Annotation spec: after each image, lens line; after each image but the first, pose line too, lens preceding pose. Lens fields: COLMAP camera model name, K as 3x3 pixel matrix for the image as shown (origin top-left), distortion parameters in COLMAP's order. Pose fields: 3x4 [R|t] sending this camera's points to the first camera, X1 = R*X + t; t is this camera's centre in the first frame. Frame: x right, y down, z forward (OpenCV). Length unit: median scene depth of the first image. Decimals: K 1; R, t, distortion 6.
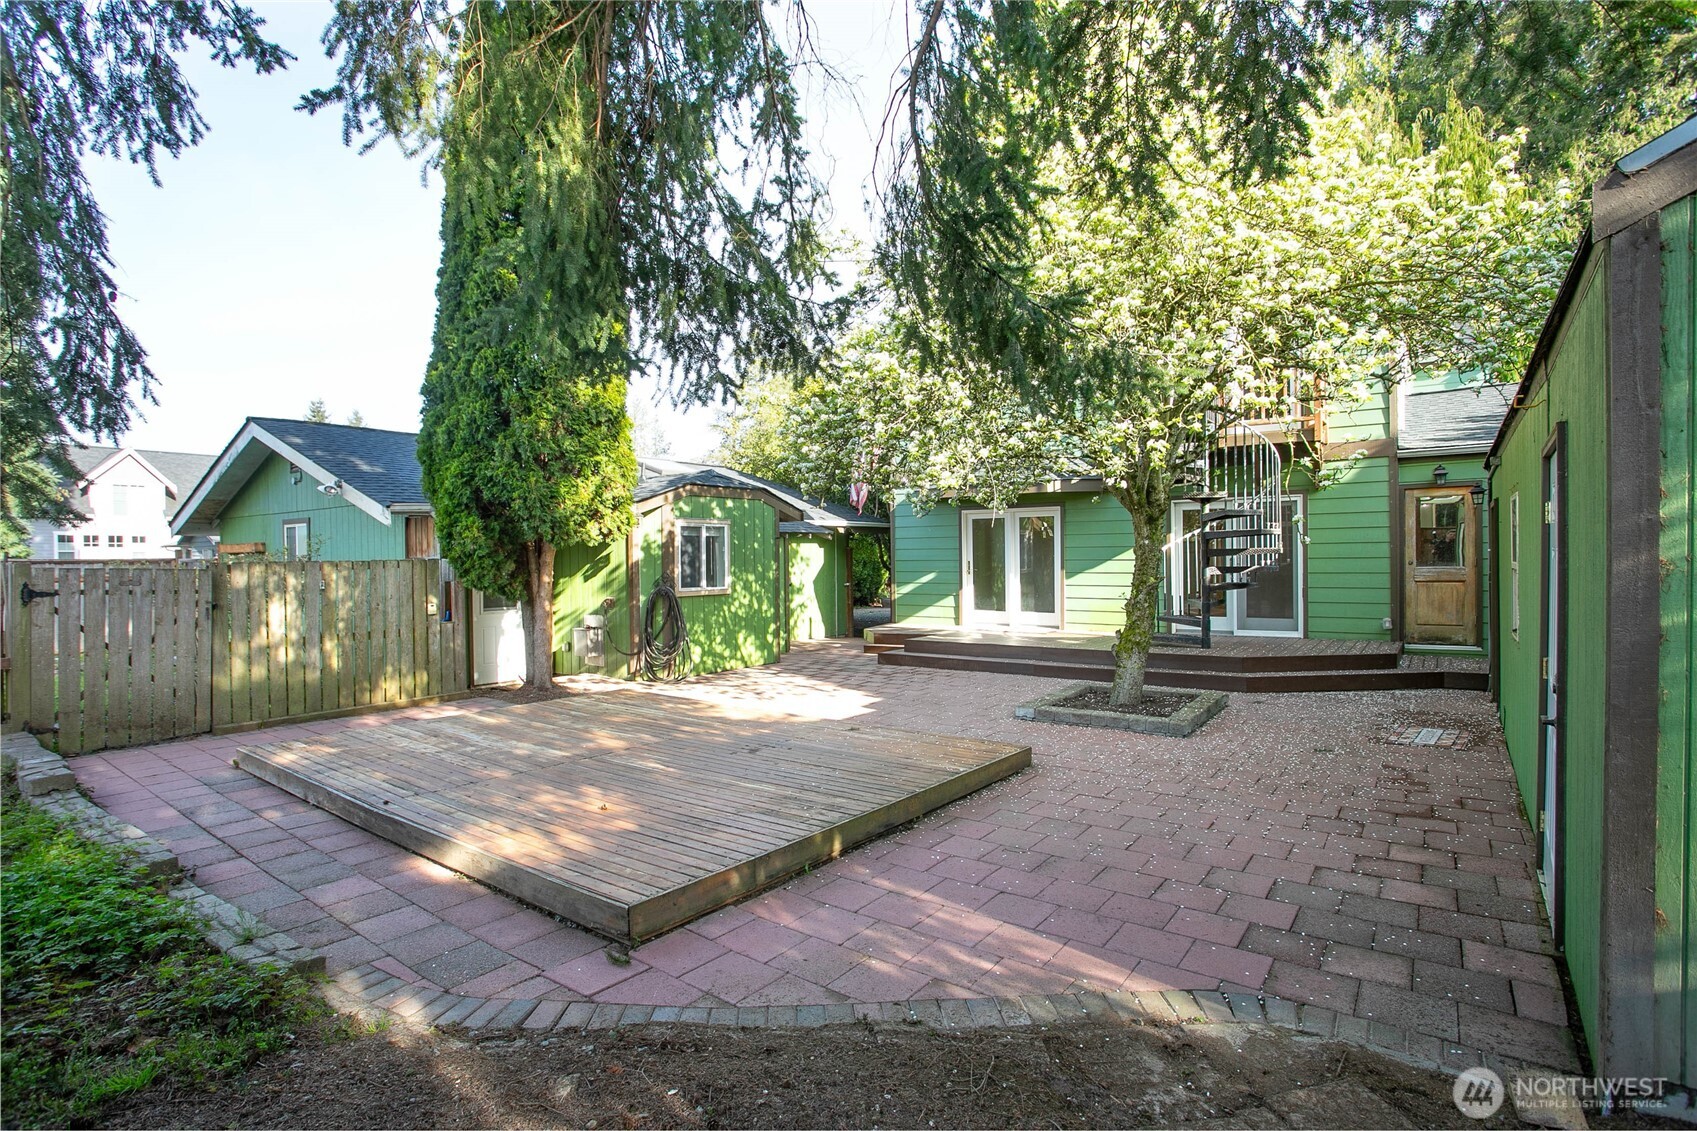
lens RADIAL K [[812.3, 0, 835.6], [0, 812.3, 563.0], [0, 0, 1]] dist [-0.040154, 0.002265]
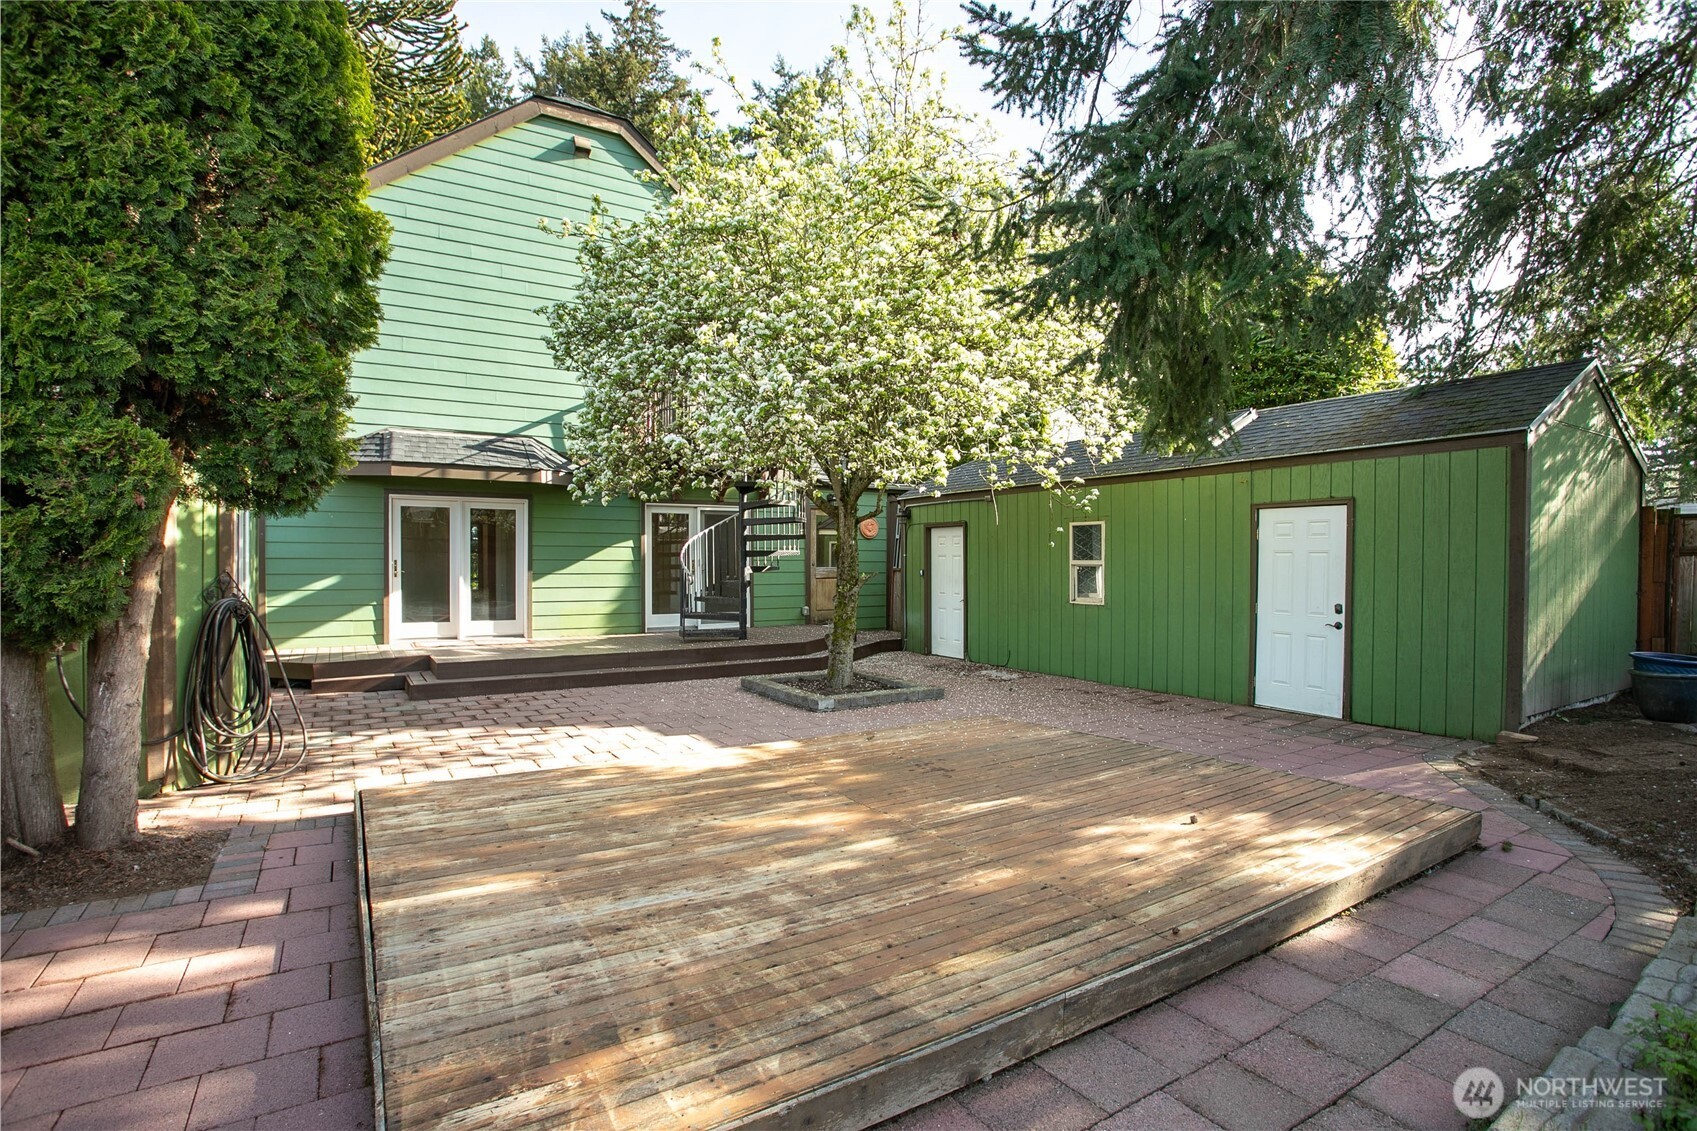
lens RADIAL K [[812.3, 0, 842.9], [0, 812.3, 564.3], [0, 0, 1]] dist [-0.040154, 0.002265]
pose [[0.350983, 0.009235, 0.936336, -1.073509], [0.000128, 0.999951, -0.009910, 0.025400], [-0.936382, 0.003598, 0.350964, 0.901126]]
